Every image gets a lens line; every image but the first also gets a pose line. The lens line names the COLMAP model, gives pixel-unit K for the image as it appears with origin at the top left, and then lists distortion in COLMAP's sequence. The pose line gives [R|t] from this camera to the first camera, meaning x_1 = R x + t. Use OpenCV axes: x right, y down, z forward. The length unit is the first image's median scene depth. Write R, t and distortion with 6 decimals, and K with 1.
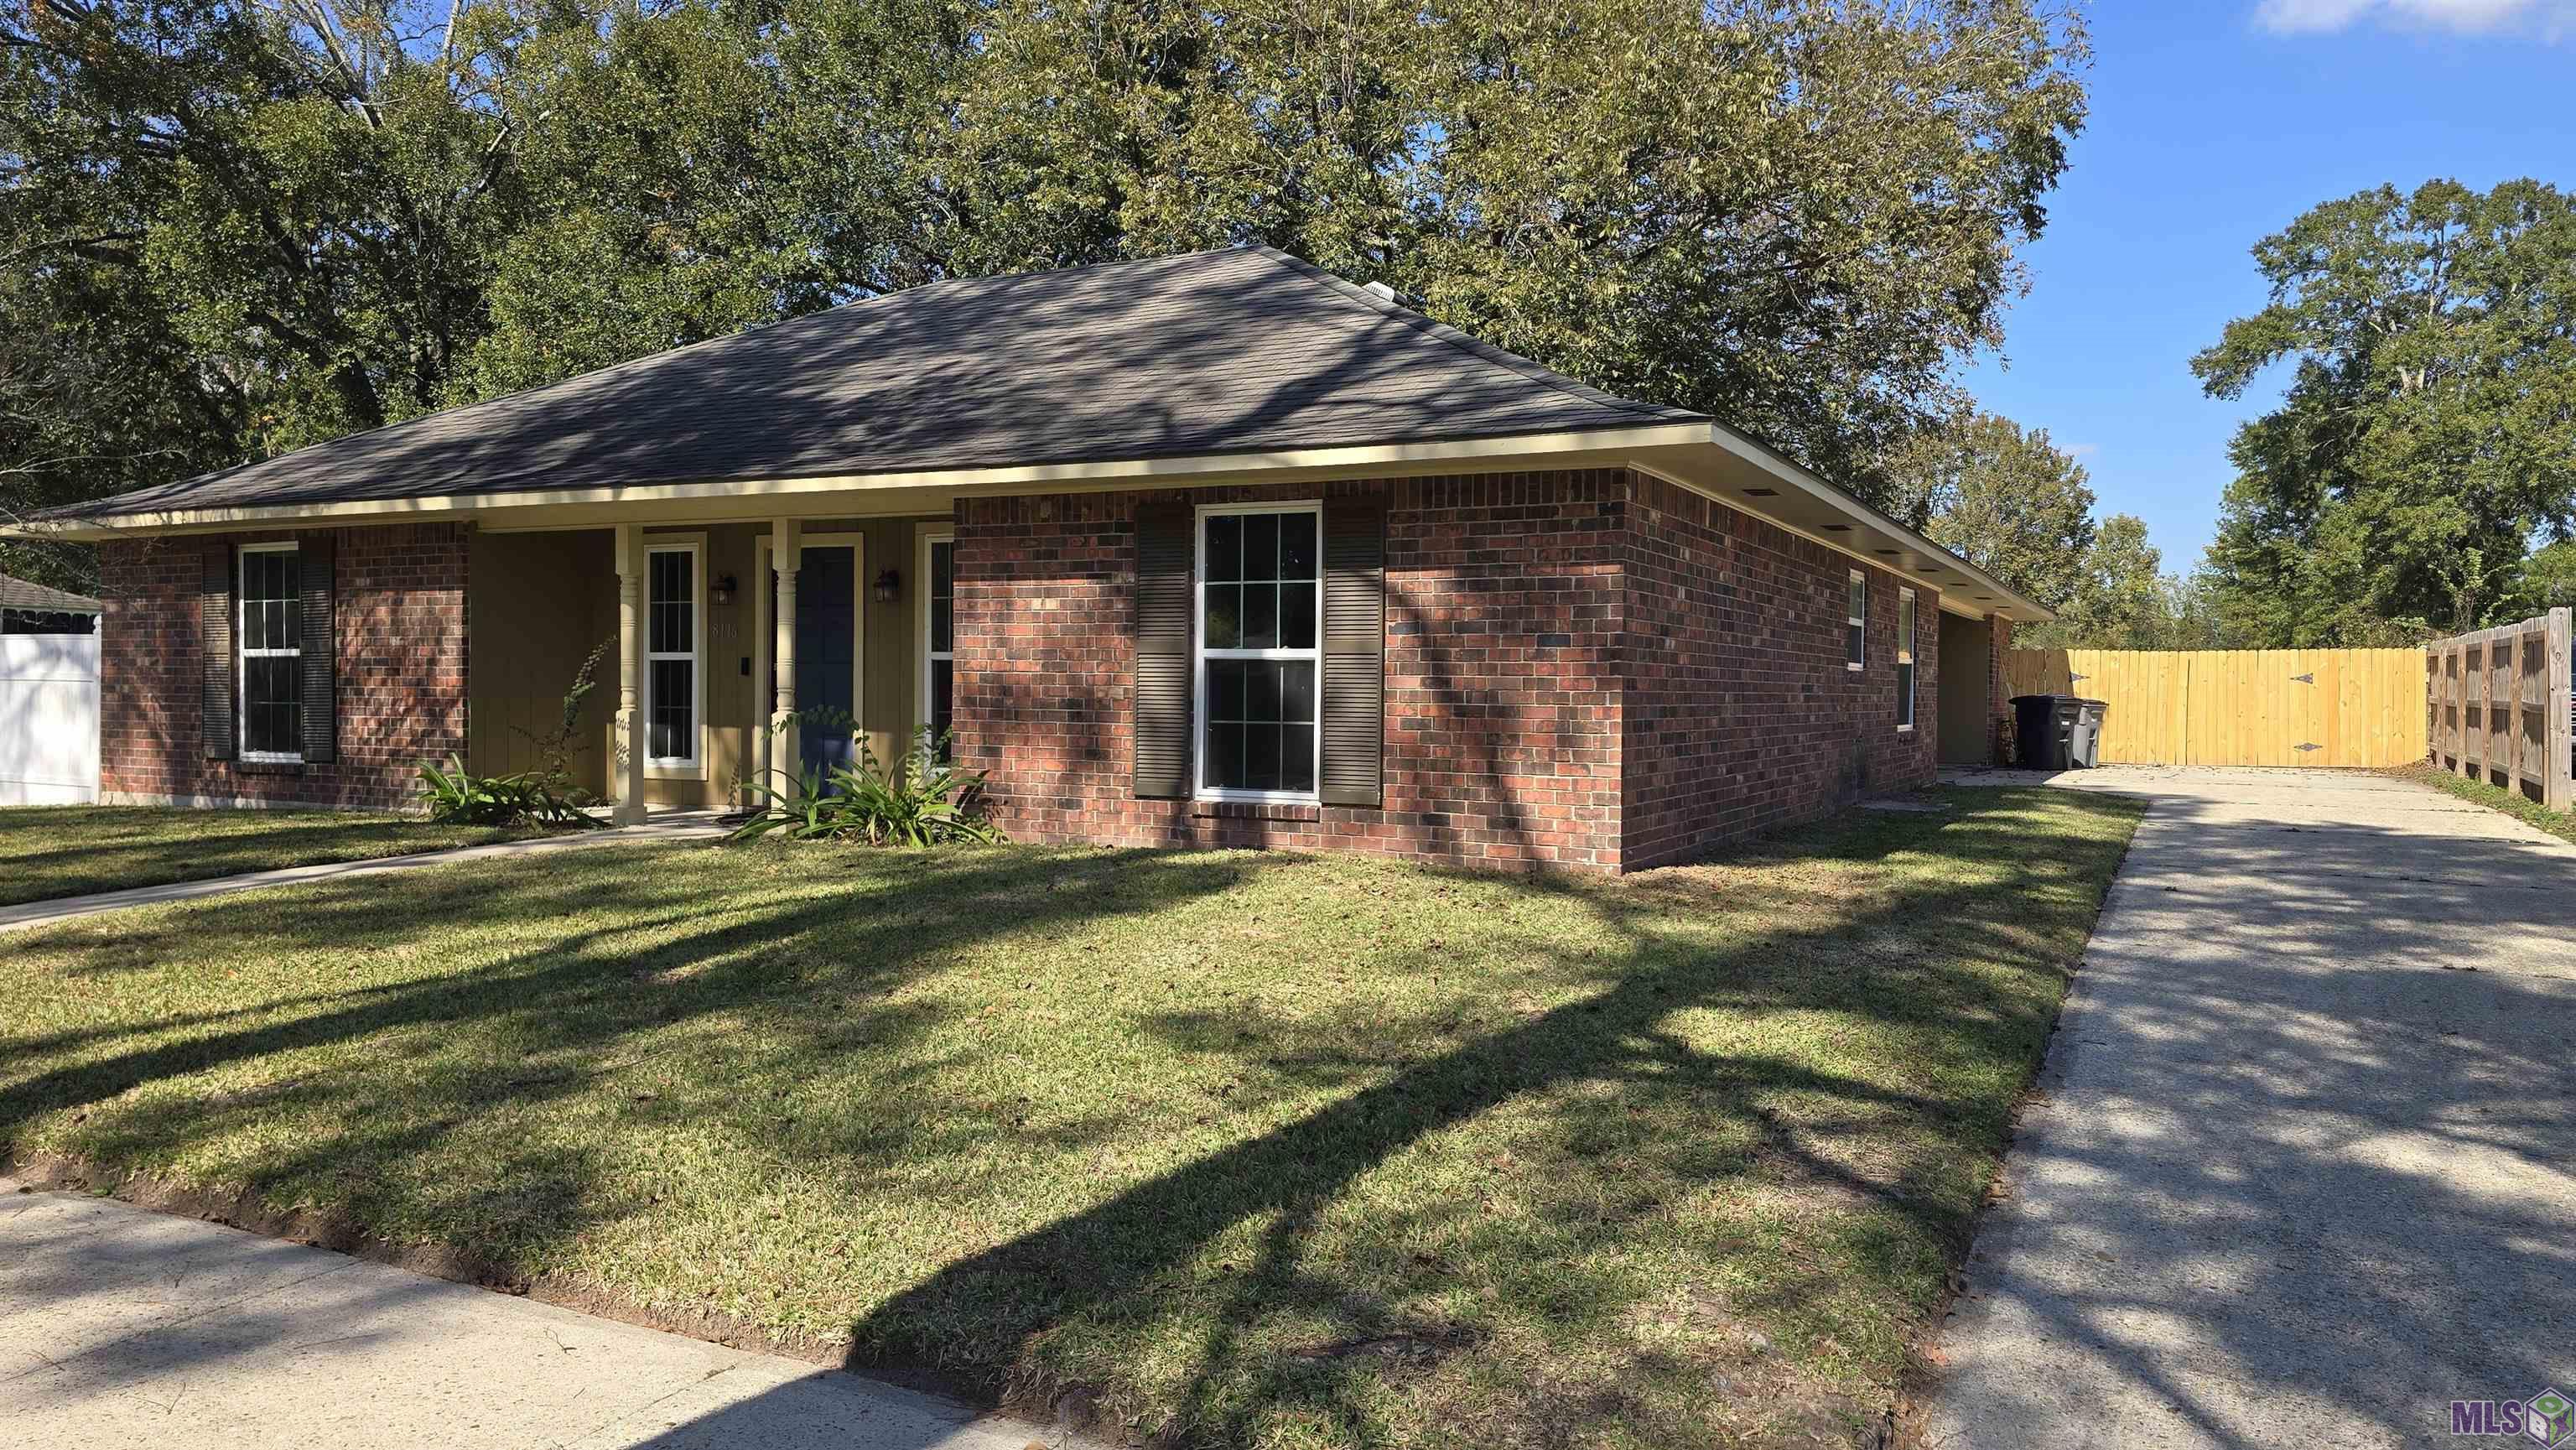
lens RADIAL K [[1768.7, 0, 1298.3], [0, 1768.7, 713.2], [0, 0, 1]] dist [0.063943, -0.049193]
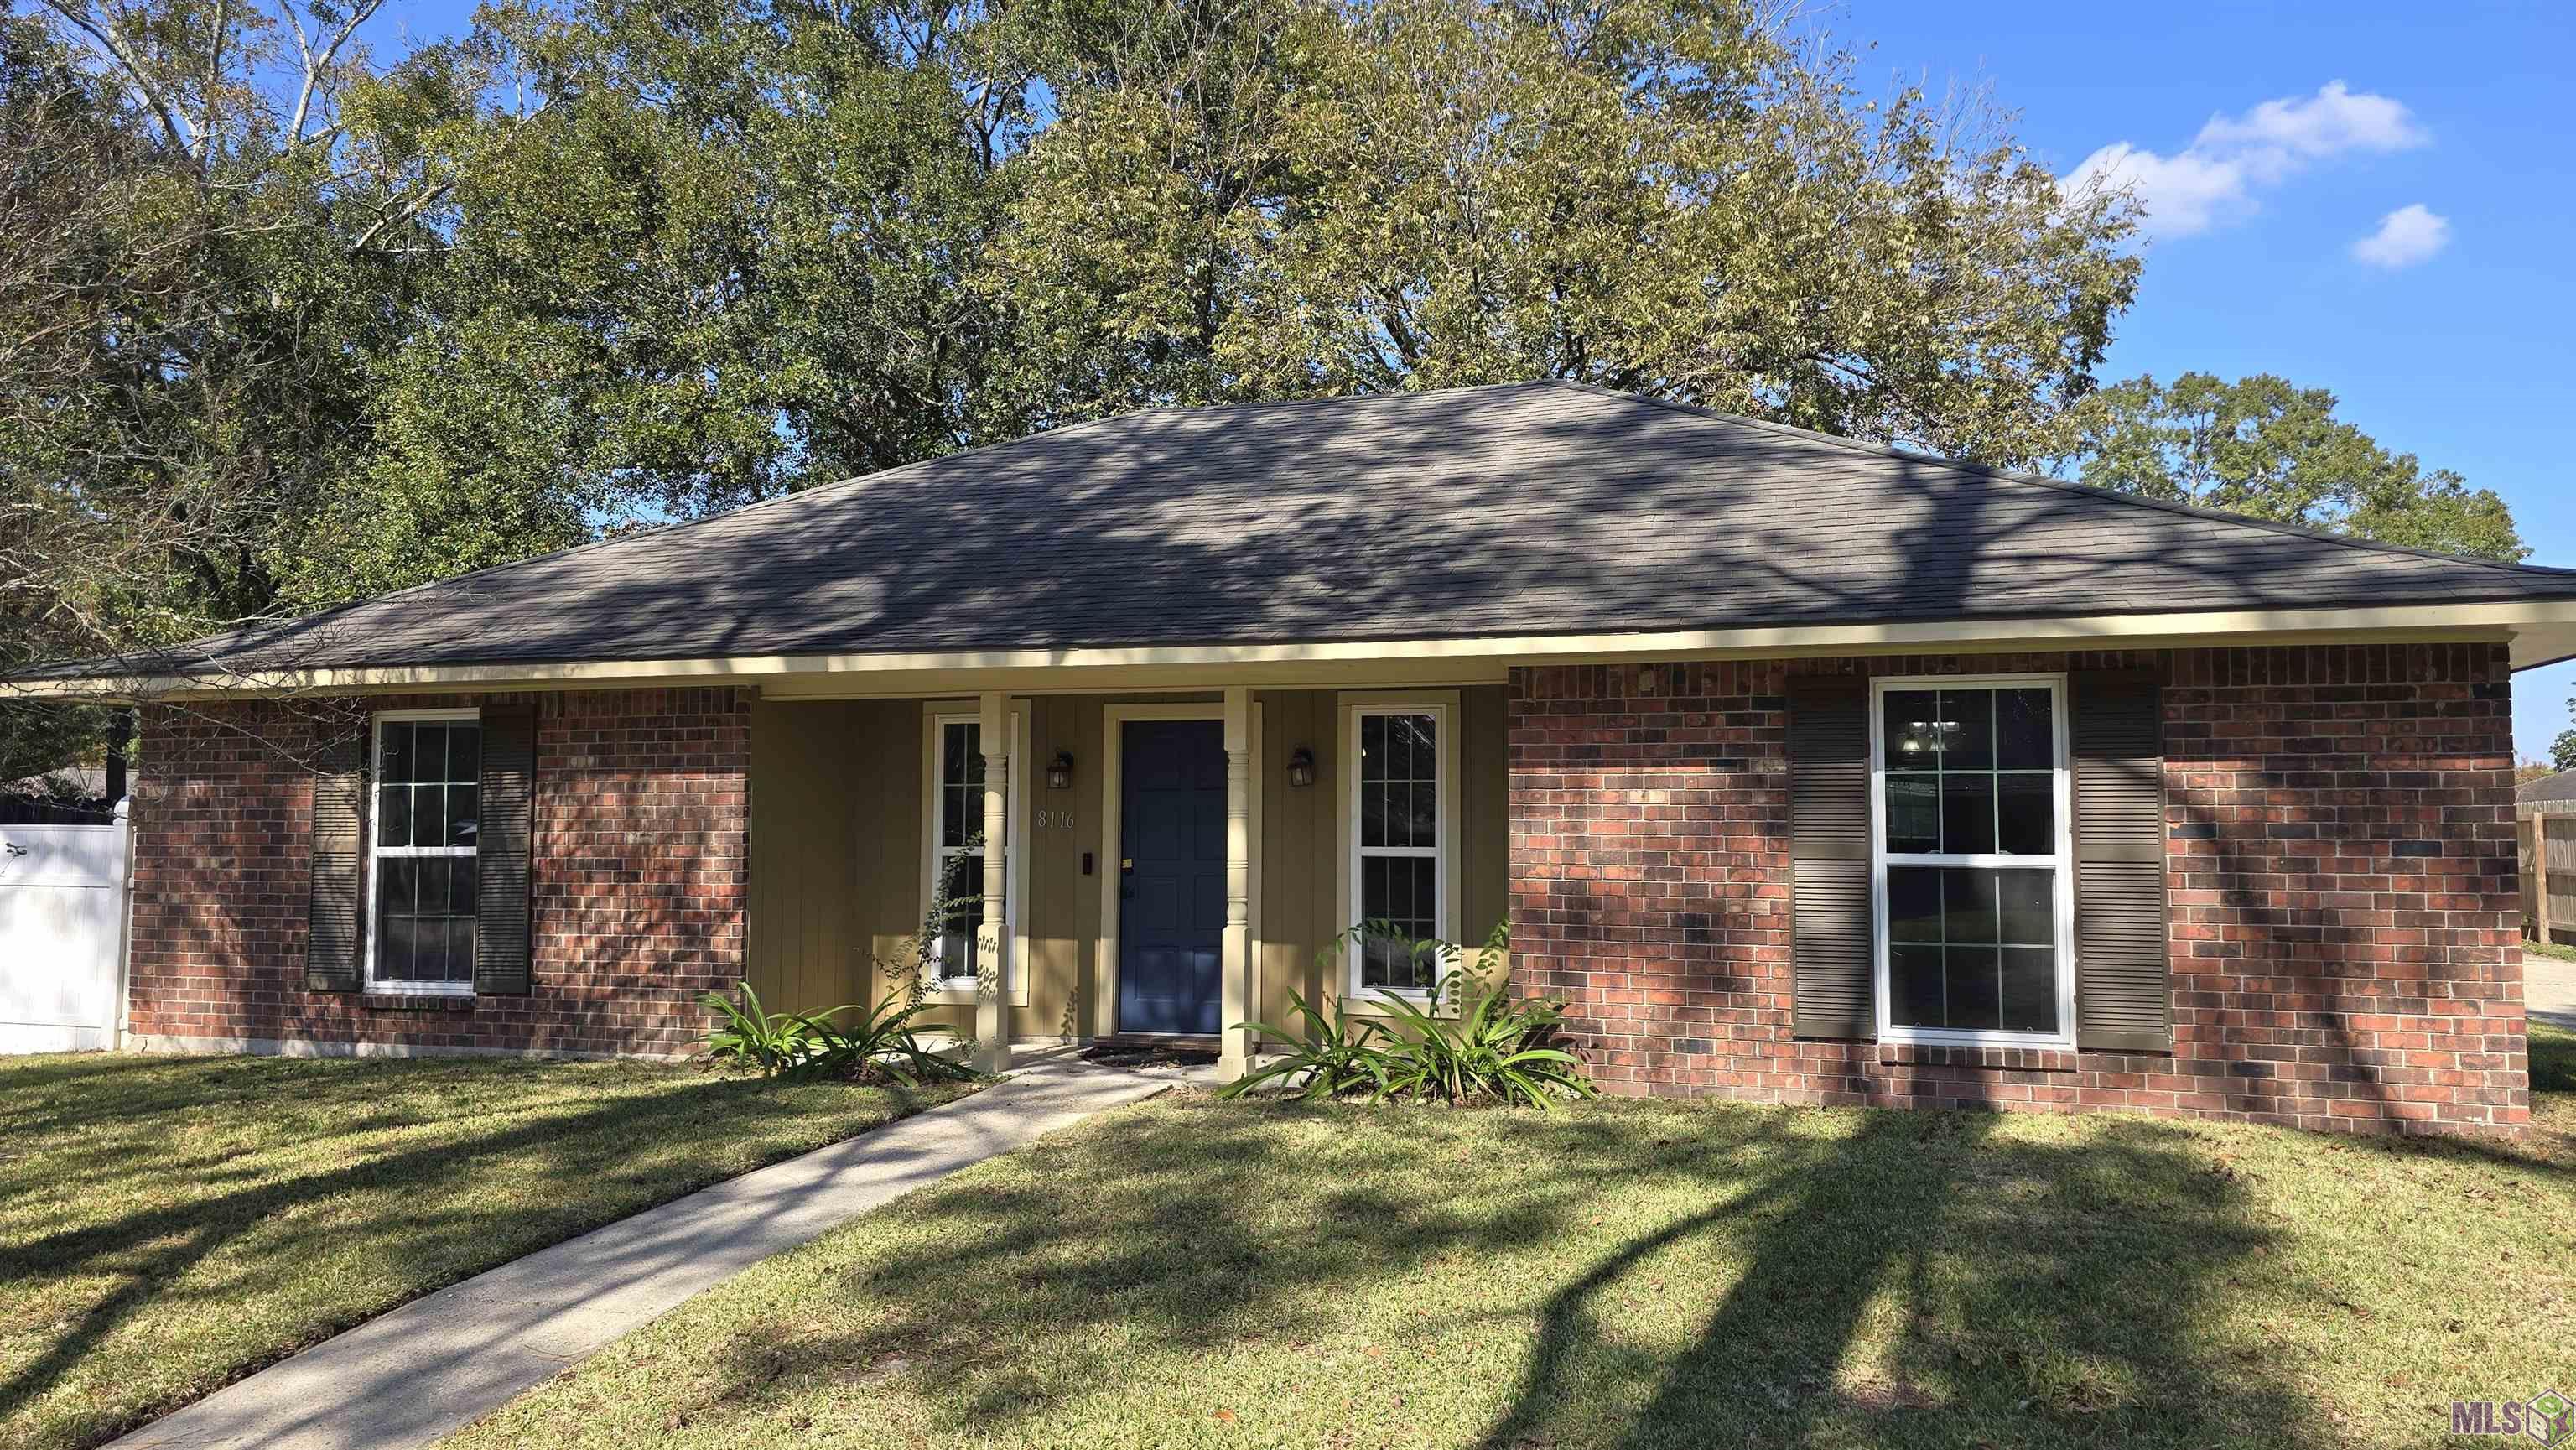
lens RADIAL K [[1768.7, 0, 1304.9], [0, 1768.7, 716.5], [0, 0, 1]] dist [0.063943, -0.049193]
pose [[0.984617, 0.004414, 0.174669, -0.429940], [0.009691, 0.996763, -0.079815, -0.034122], [-0.174456, 0.080280, 0.981387, 0.222754]]
